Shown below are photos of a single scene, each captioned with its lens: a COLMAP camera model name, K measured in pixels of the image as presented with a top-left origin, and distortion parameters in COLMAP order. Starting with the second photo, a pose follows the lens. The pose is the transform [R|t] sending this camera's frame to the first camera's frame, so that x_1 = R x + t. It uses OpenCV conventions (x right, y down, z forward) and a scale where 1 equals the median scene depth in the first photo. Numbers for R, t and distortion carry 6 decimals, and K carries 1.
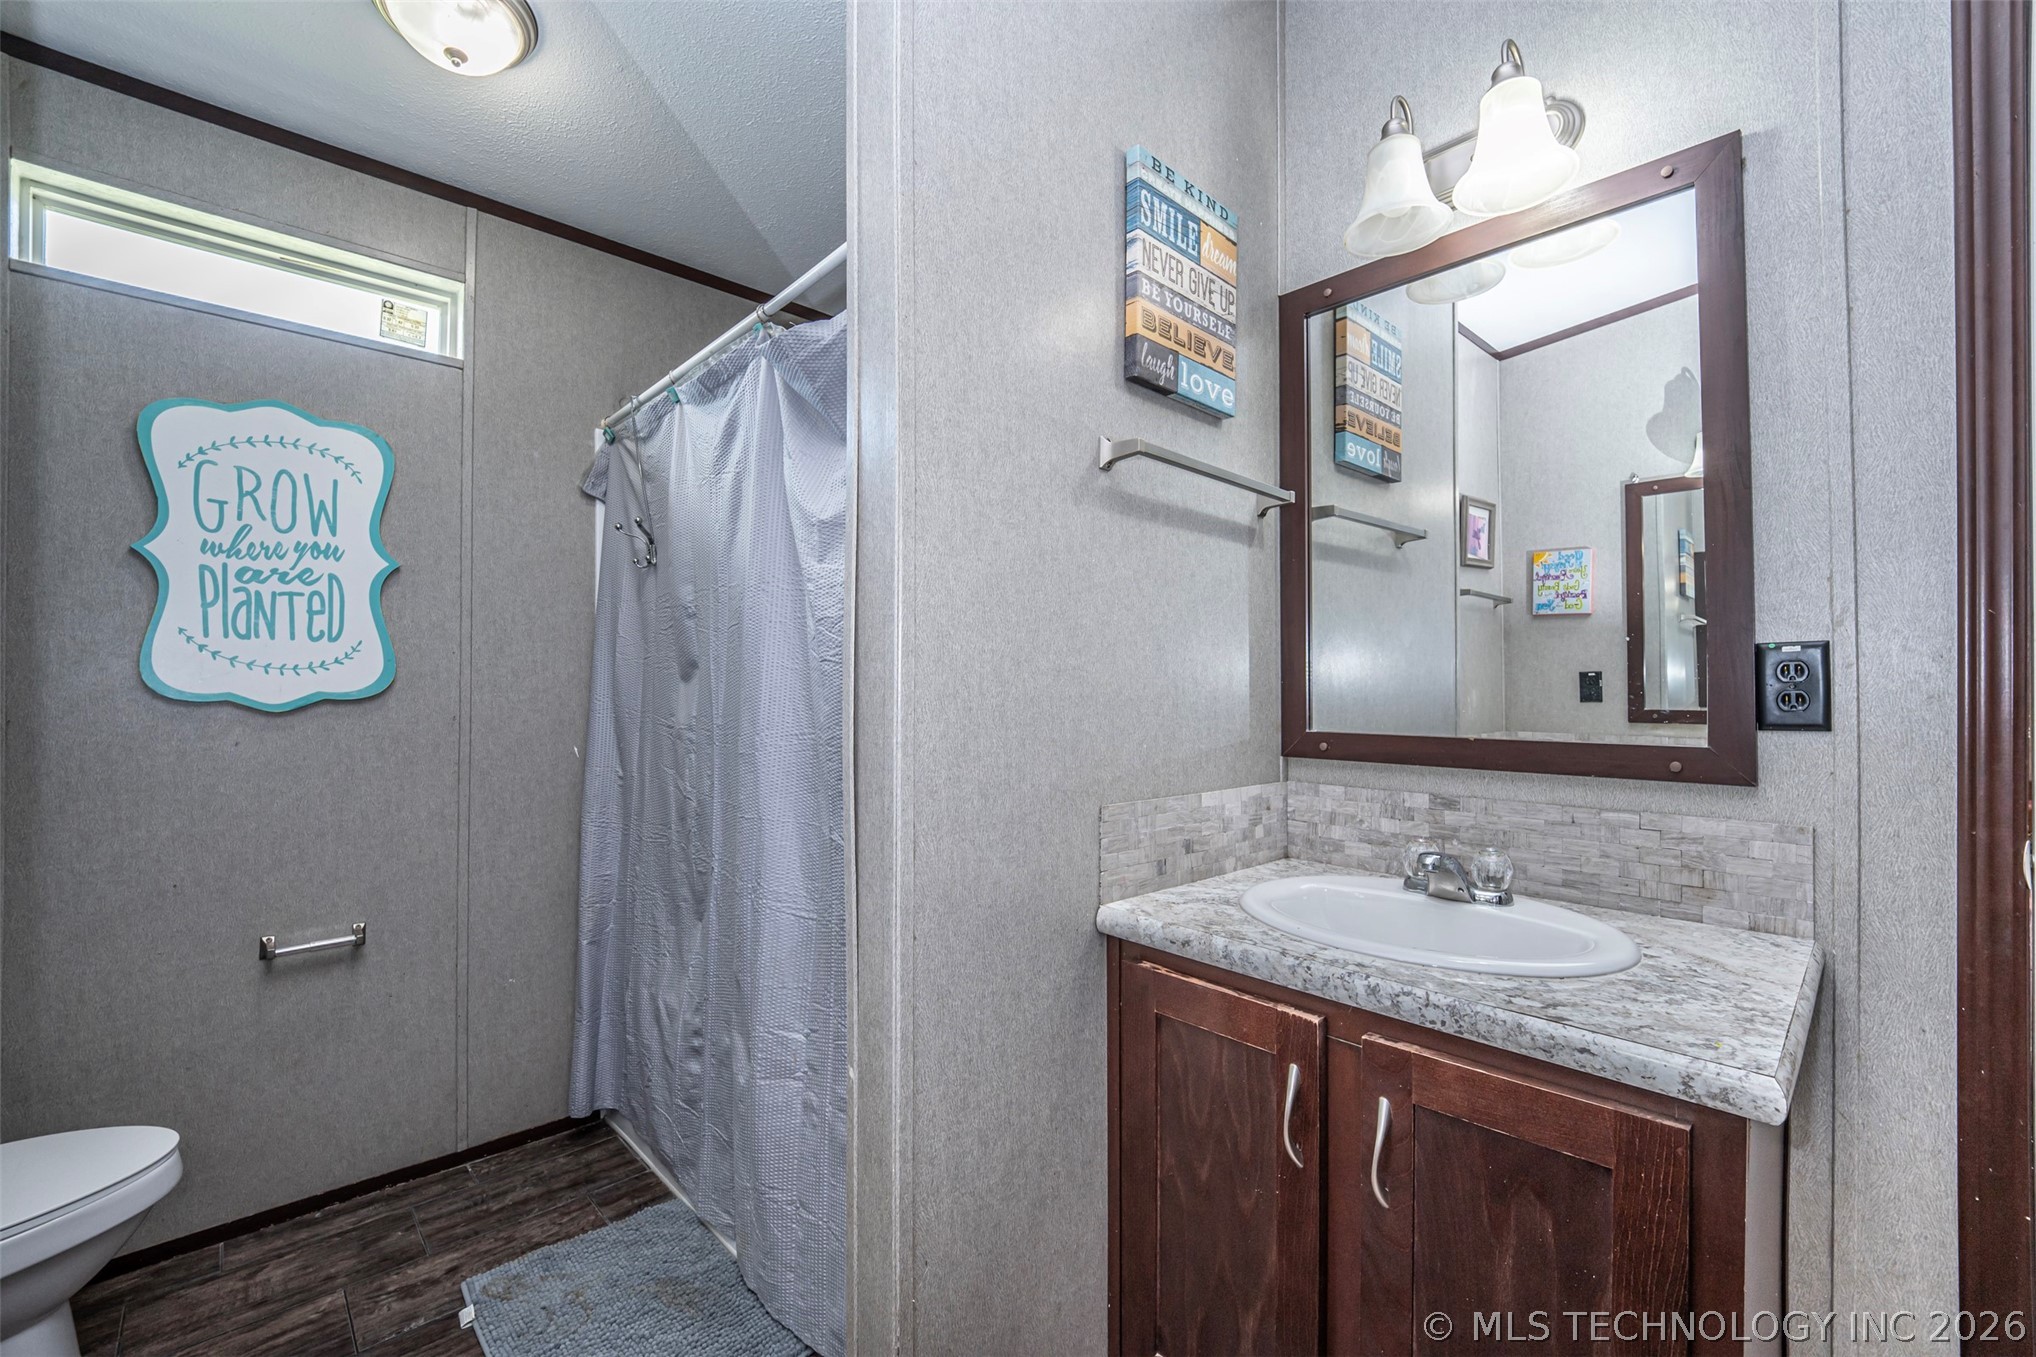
lens RADIAL K [[845.3, 0, 1071.3], [0, 845.3, 674.1], [0, 0, 1]] dist [-0.004878, -0.004159]
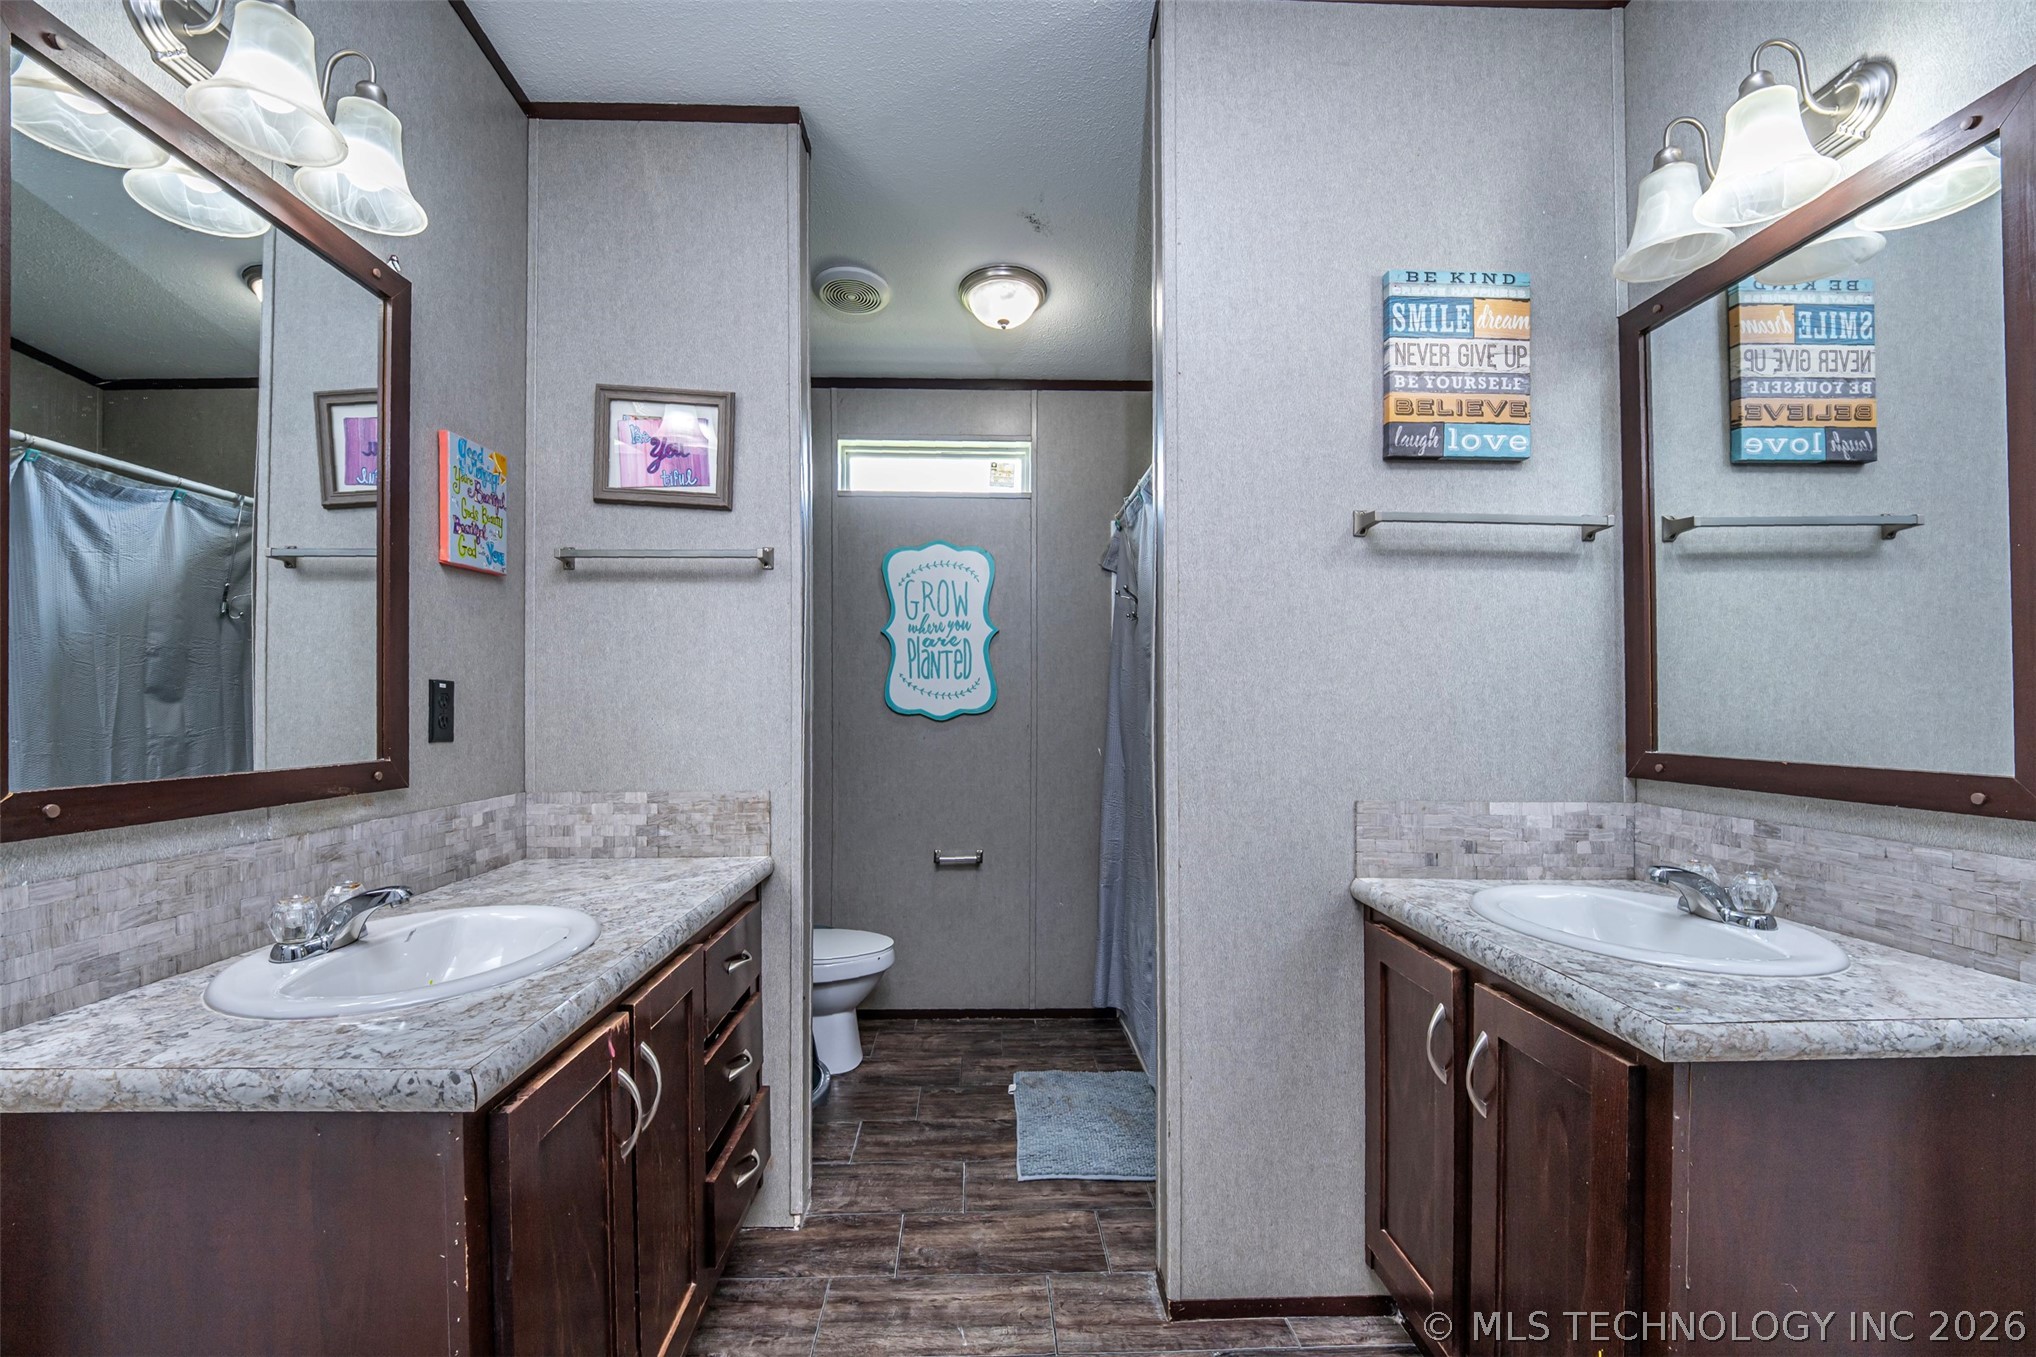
lens RADIAL K [[845.3, 0, 1009.3], [0, 845.3, 685.4], [0, 0, 1]] dist [-0.004878, -0.004159]
pose [[0.740675, -0.015098, -0.671694, 0.442038], [0.008728, 0.999879, -0.012850, -0.004837], [0.671806, 0.003655, 0.740718, -0.263087]]
